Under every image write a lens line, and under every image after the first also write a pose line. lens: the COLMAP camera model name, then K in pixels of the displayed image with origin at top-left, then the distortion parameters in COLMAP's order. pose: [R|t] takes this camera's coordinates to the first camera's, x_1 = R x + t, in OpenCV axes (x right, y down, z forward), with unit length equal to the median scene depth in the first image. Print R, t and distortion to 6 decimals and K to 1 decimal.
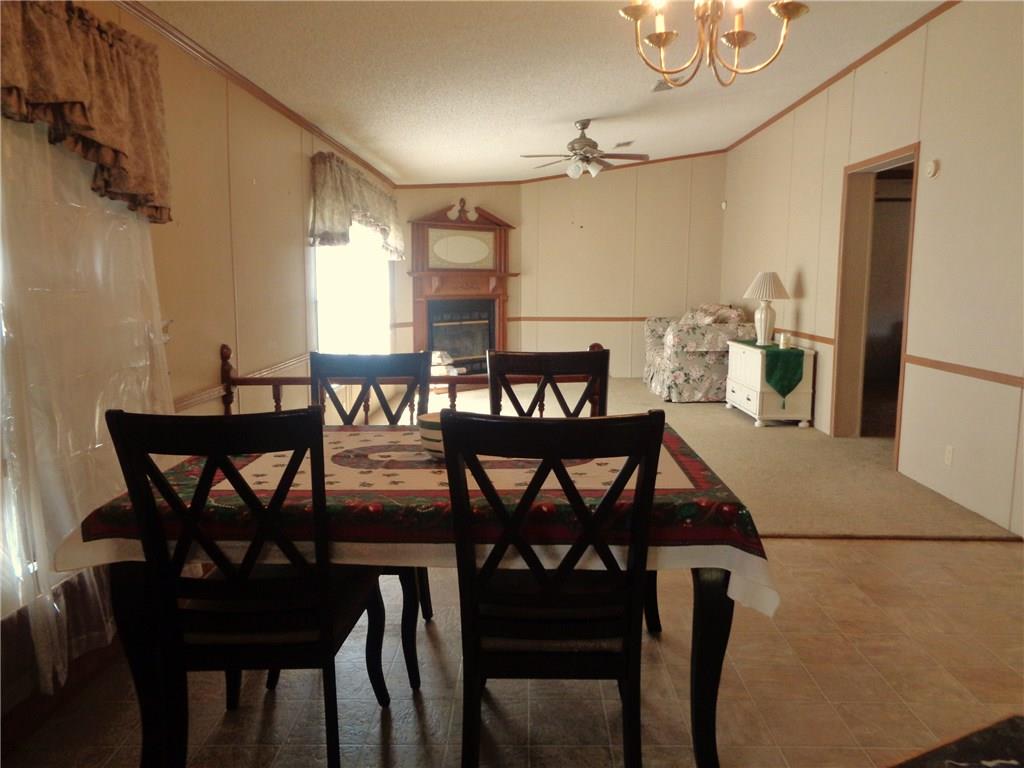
lens RADIAL K [[771.0, 0, 511.9], [0, 771.0, 383.0], [0, 0, 1]] dist [0.001136, 0.001355]
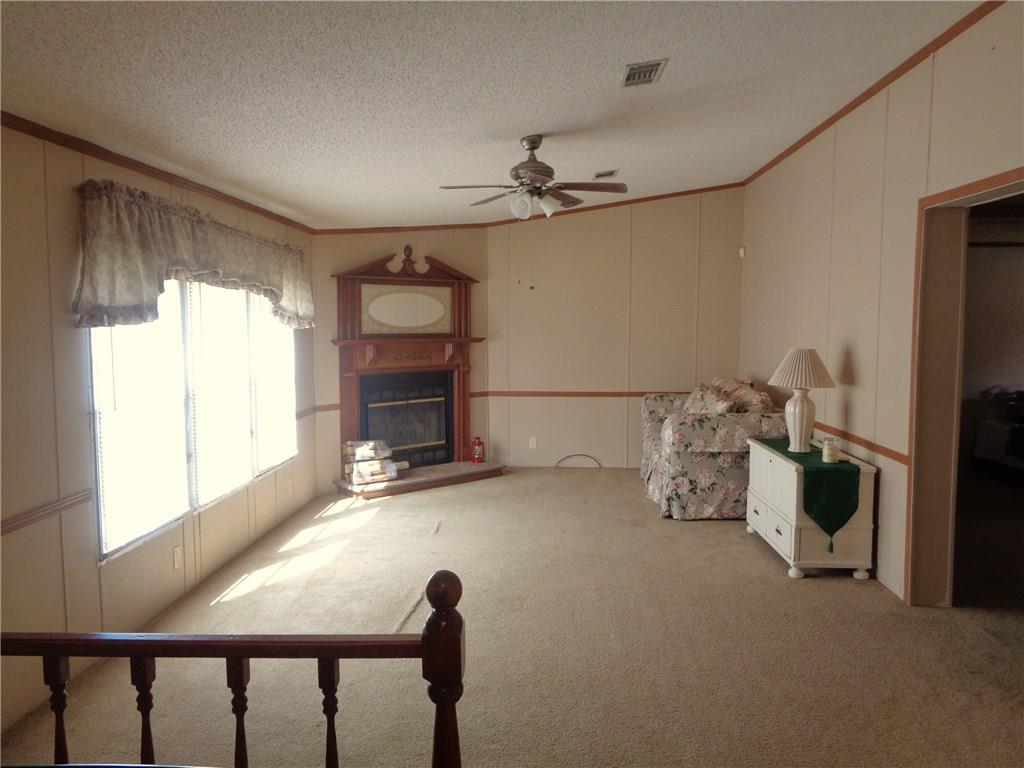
lens RADIAL K [[771.0, 0, 512.8], [0, 771.0, 386.0], [0, 0, 1]] dist [0.001136, 0.001355]
pose [[0.999558, -0.000599, -0.029727, 0.078360], [-0.000845, 0.998822, -0.048522, -0.067325], [0.029722, 0.048525, 0.998380, 0.259526]]
